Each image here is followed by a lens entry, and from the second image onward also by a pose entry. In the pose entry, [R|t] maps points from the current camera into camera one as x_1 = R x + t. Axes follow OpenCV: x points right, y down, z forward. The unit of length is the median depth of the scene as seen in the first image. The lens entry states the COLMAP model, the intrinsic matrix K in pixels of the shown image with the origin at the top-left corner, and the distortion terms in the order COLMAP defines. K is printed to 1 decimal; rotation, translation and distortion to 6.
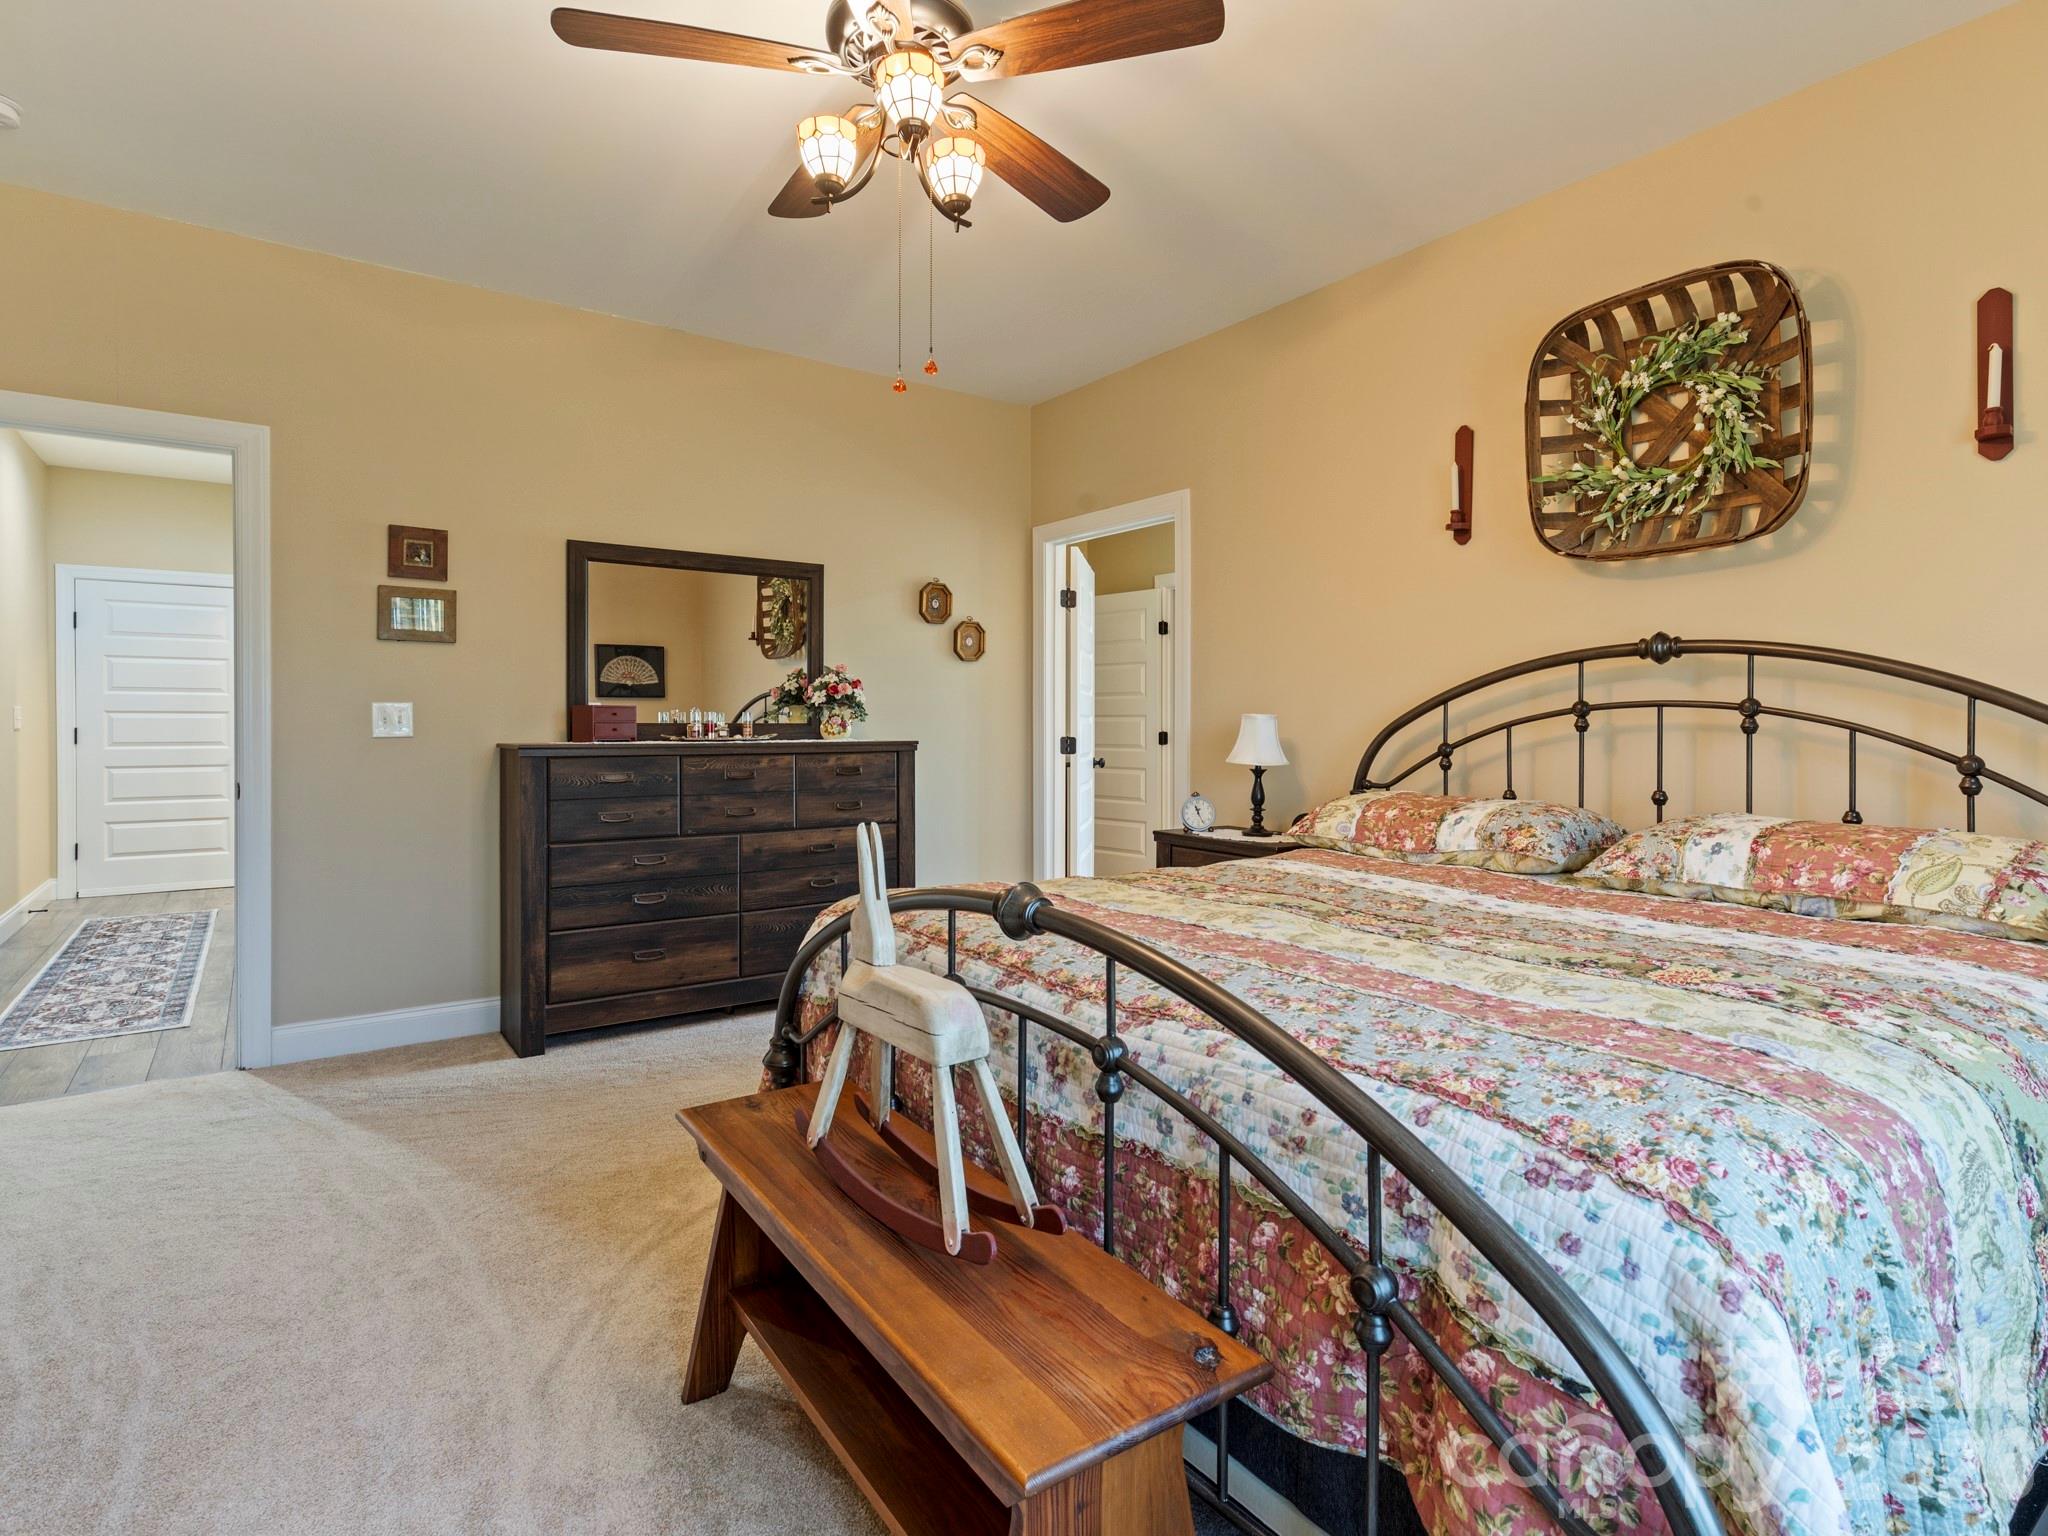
lens RADIAL K [[1070.7, 0, 1019.3], [0, 1070.7, 733.1], [0, 0, 1]] dist [0.014720, -0.001415]
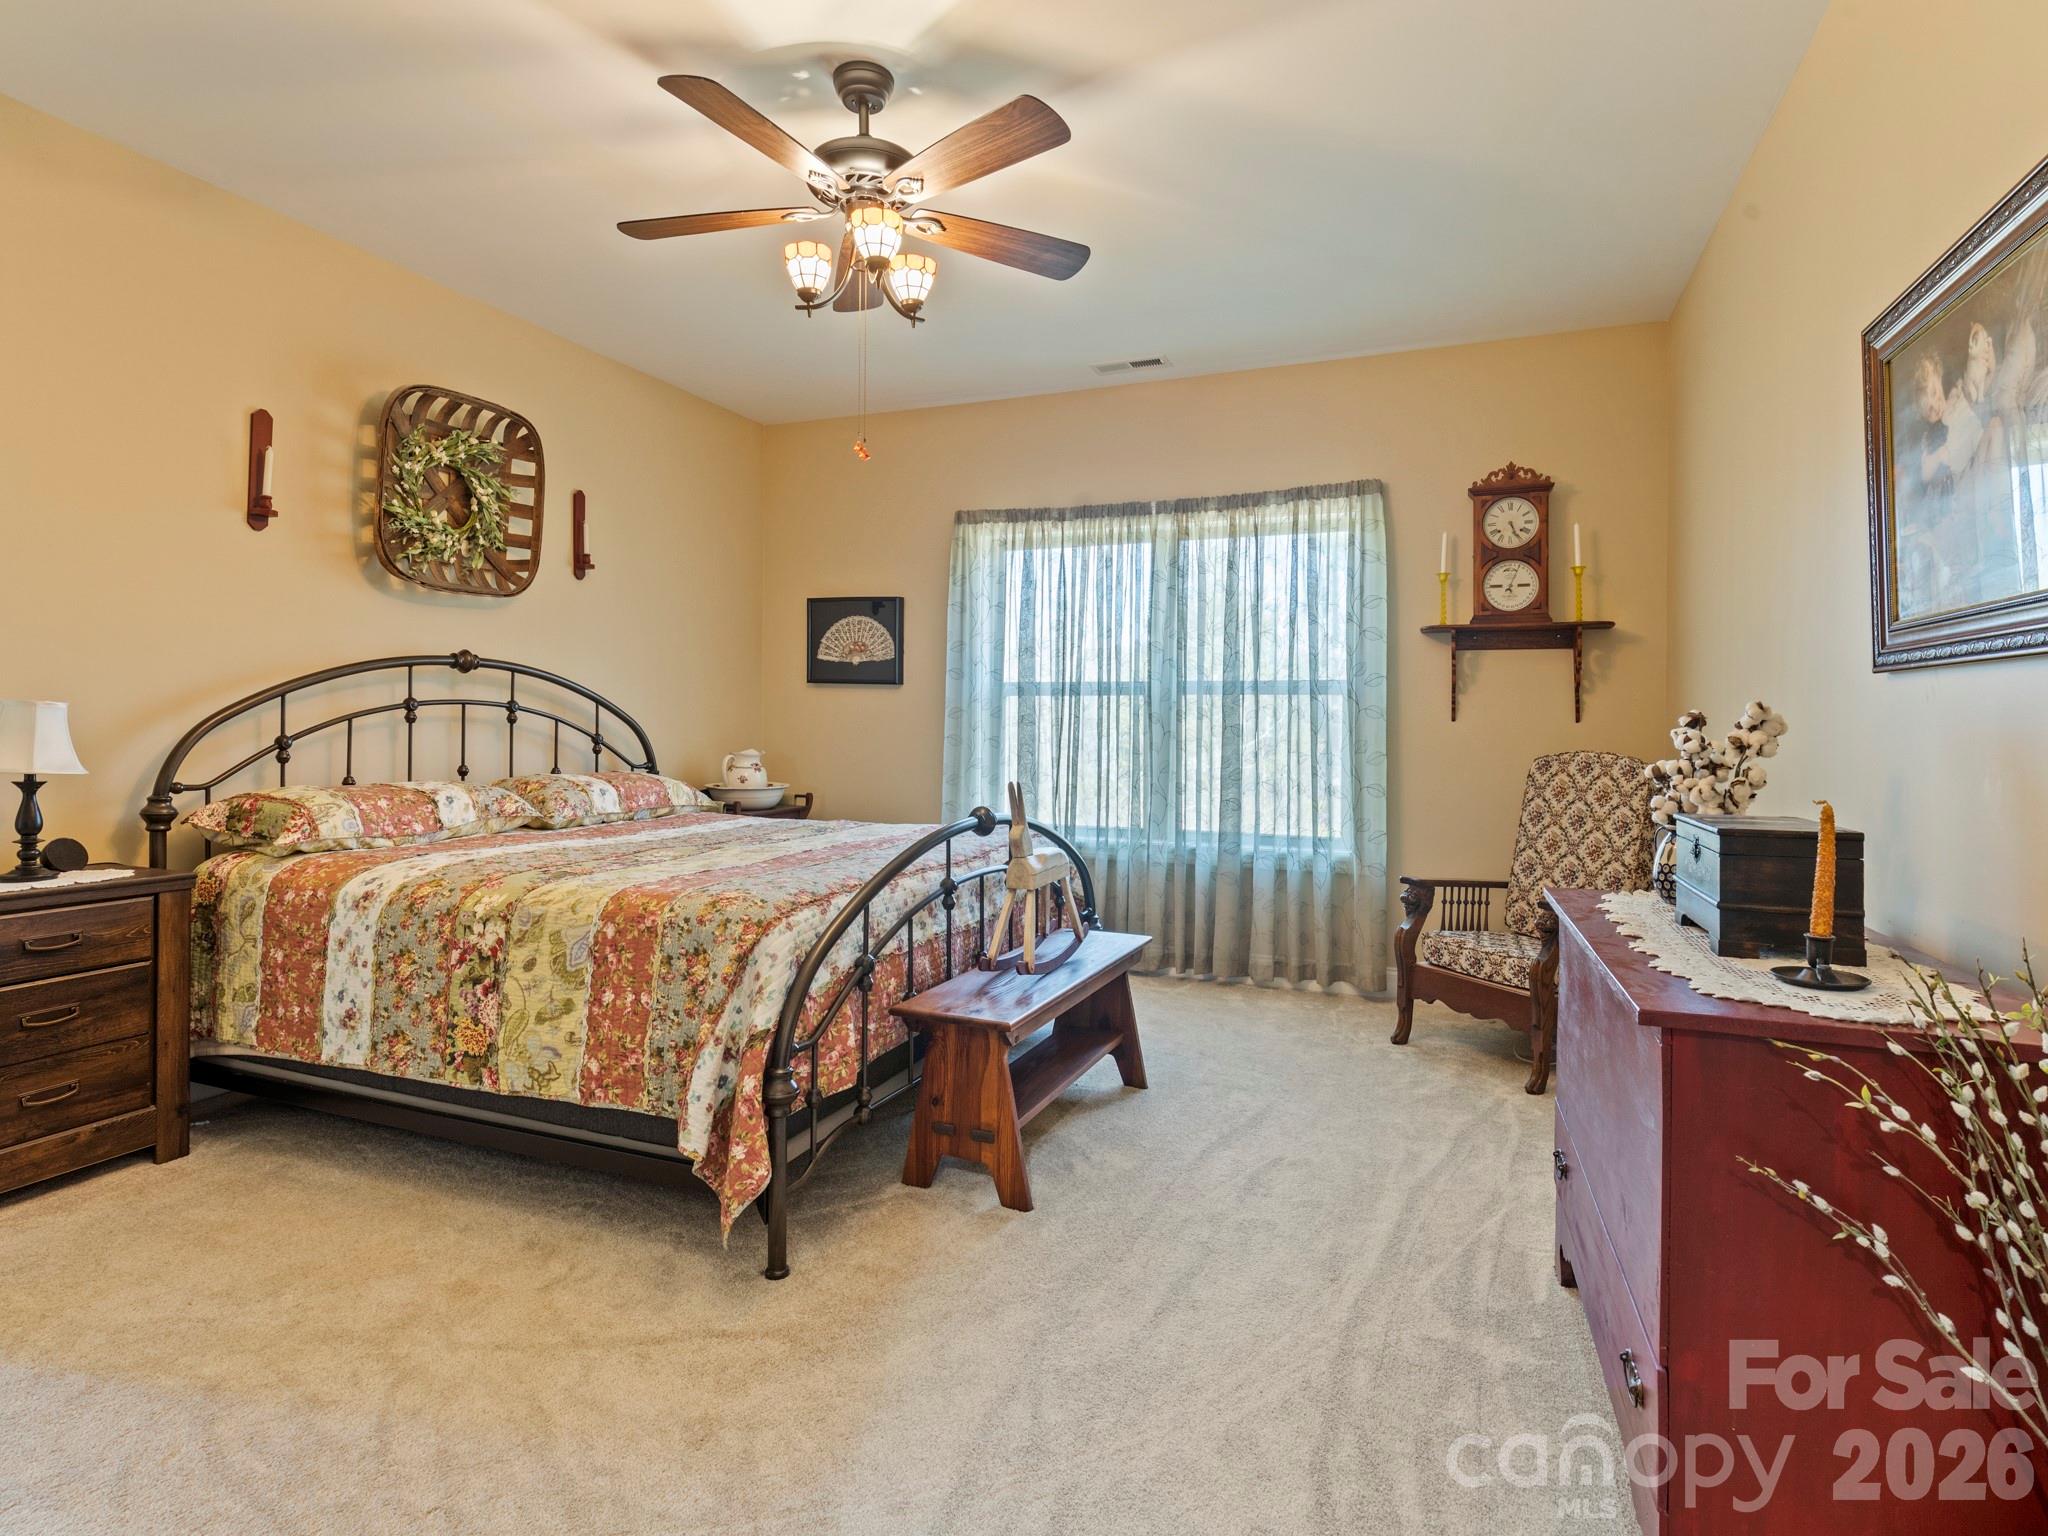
lens RADIAL K [[1070.7, 0, 1019.3], [0, 1070.7, 733.1], [0, 0, 1]] dist [0.014720, -0.001415]
pose [[-0.556275, -0.010794, 0.830928, -0.882848], [0.004816, 0.999857, 0.016213, -0.006188], [-0.830984, 0.013021, -0.556144, 1.112811]]
